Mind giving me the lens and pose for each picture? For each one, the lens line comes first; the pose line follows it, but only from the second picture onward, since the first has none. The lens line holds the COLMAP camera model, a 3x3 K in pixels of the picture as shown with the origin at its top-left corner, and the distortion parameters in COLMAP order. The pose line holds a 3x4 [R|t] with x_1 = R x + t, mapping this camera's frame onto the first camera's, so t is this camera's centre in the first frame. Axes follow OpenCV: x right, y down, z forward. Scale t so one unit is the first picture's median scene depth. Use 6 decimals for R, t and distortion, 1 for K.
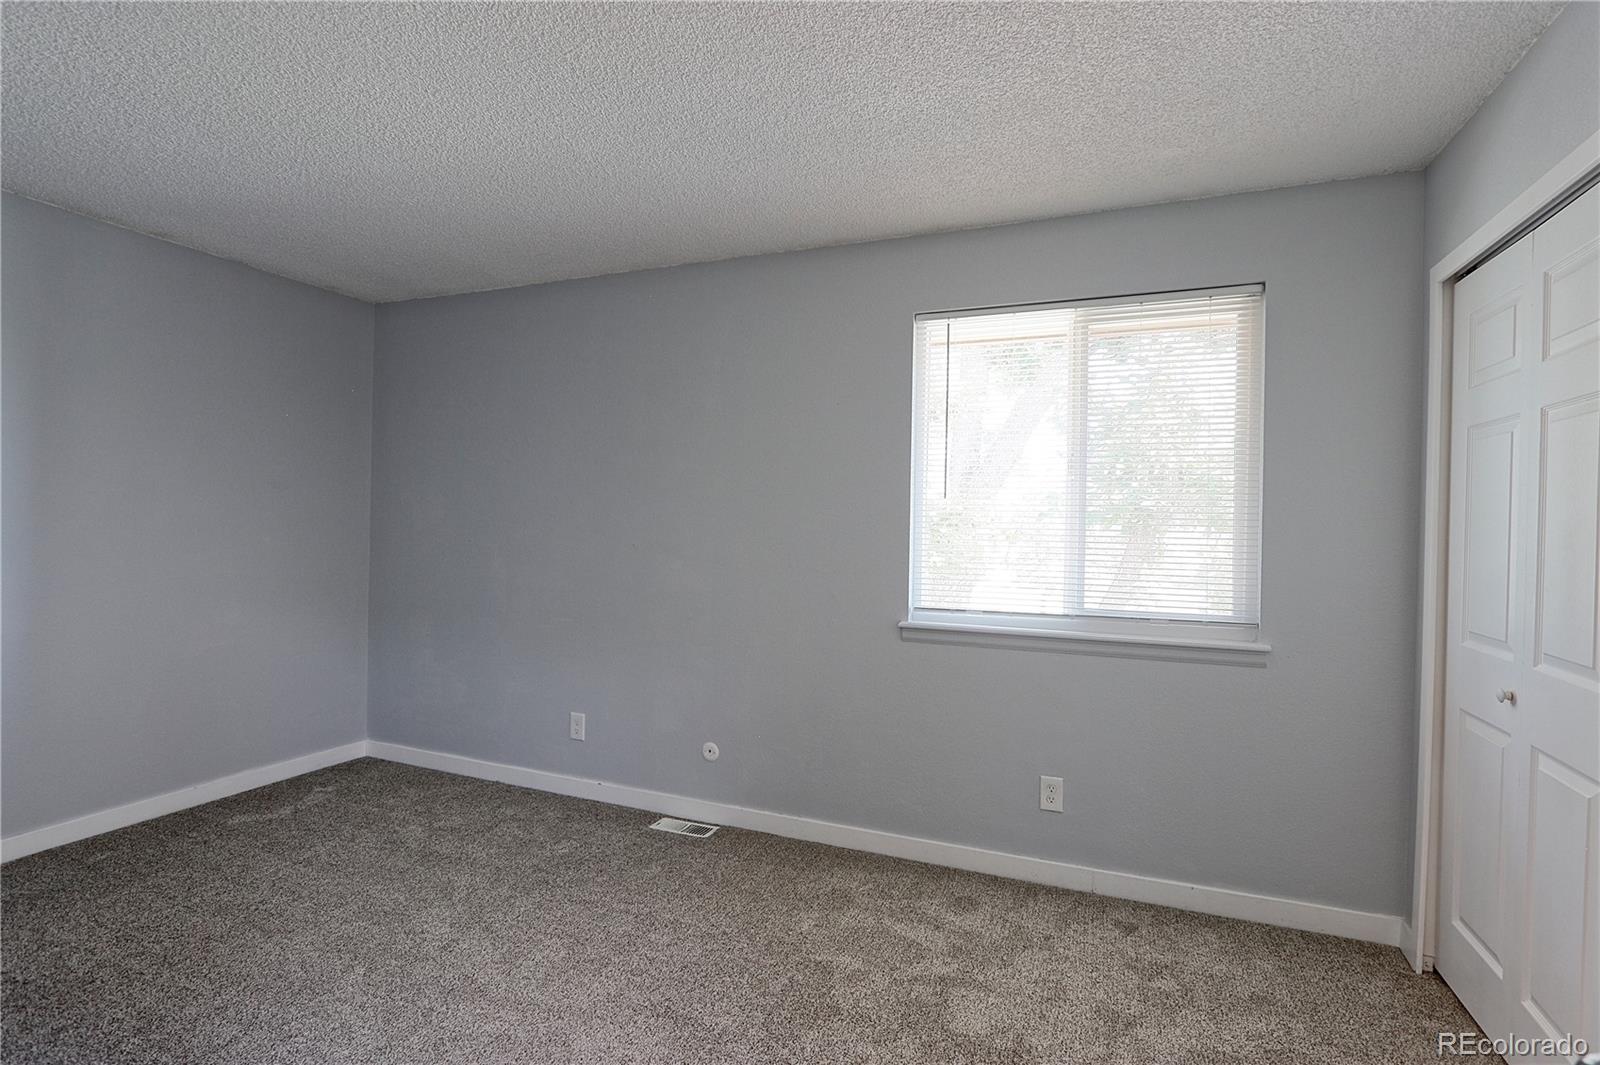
lens RADIAL K [[767.4, 0, 792.4], [0, 767.4, 531.9], [0, 0, 1]] dist [-0.021649, 0.005653]
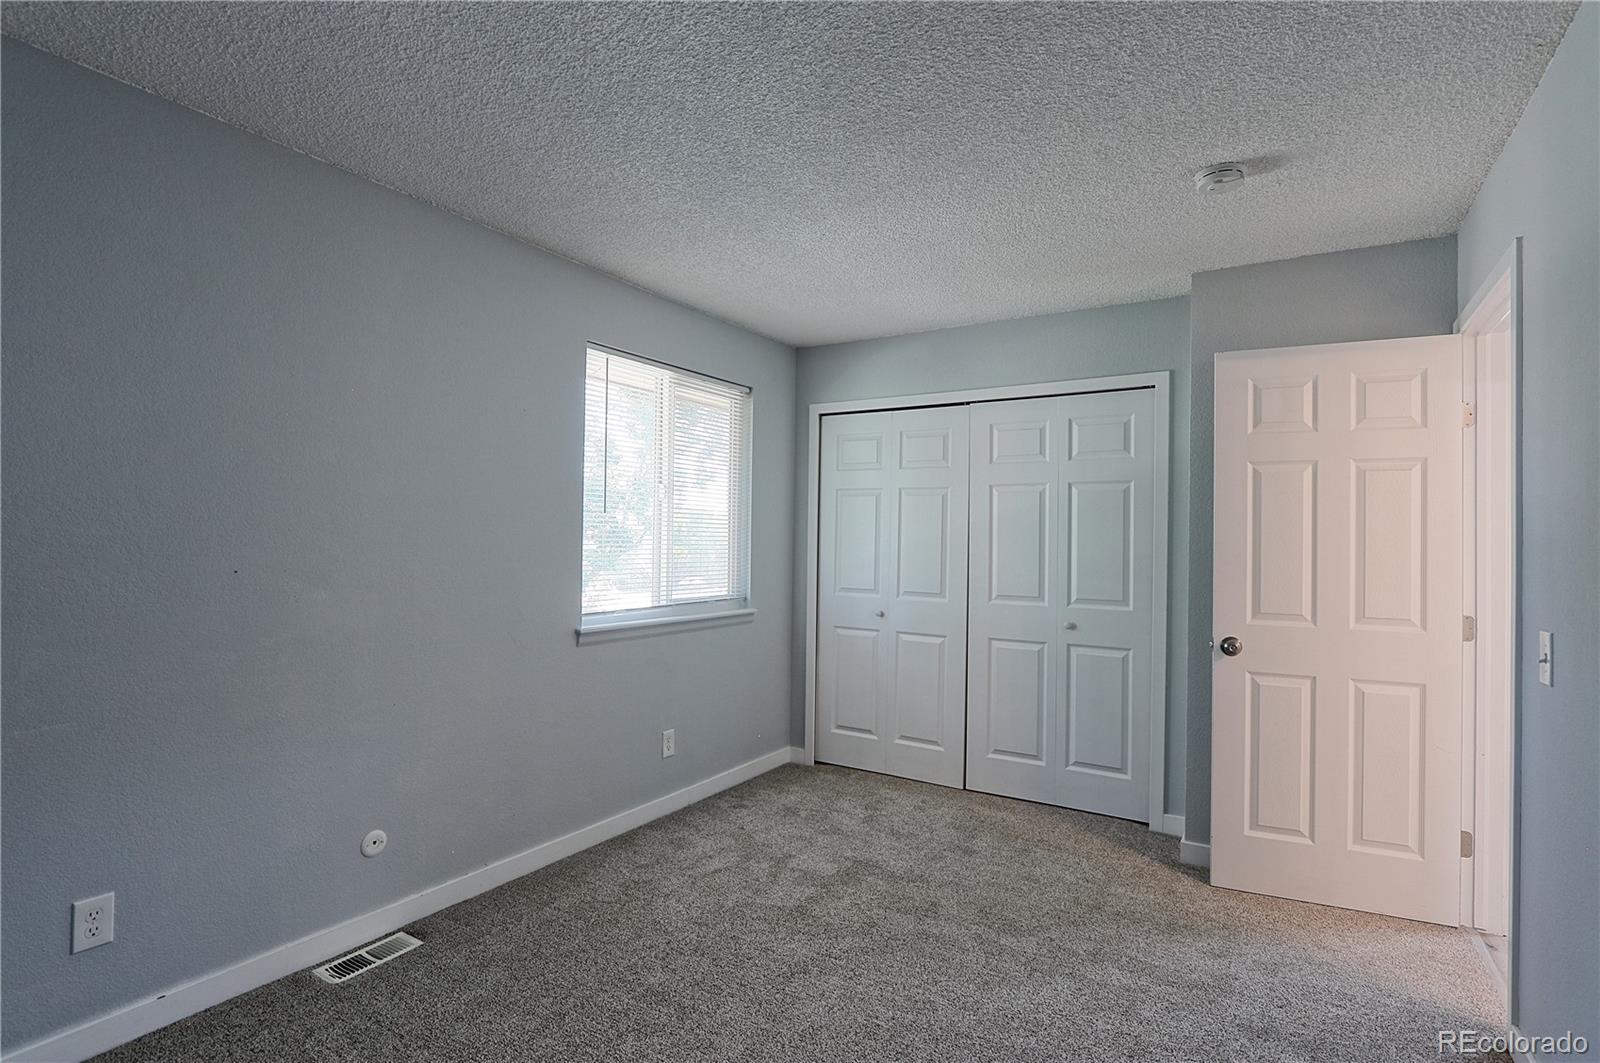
lens RADIAL K [[767.4, 0, 792.5], [0, 767.4, 532.4], [0, 0, 1]] dist [-0.021649, 0.005653]
pose [[0.179605, -0.003912, 0.983731, -0.907706], [-0.004955, 0.999976, 0.004882, -0.024044], [-0.983726, -0.005751, 0.179582, 0.561938]]
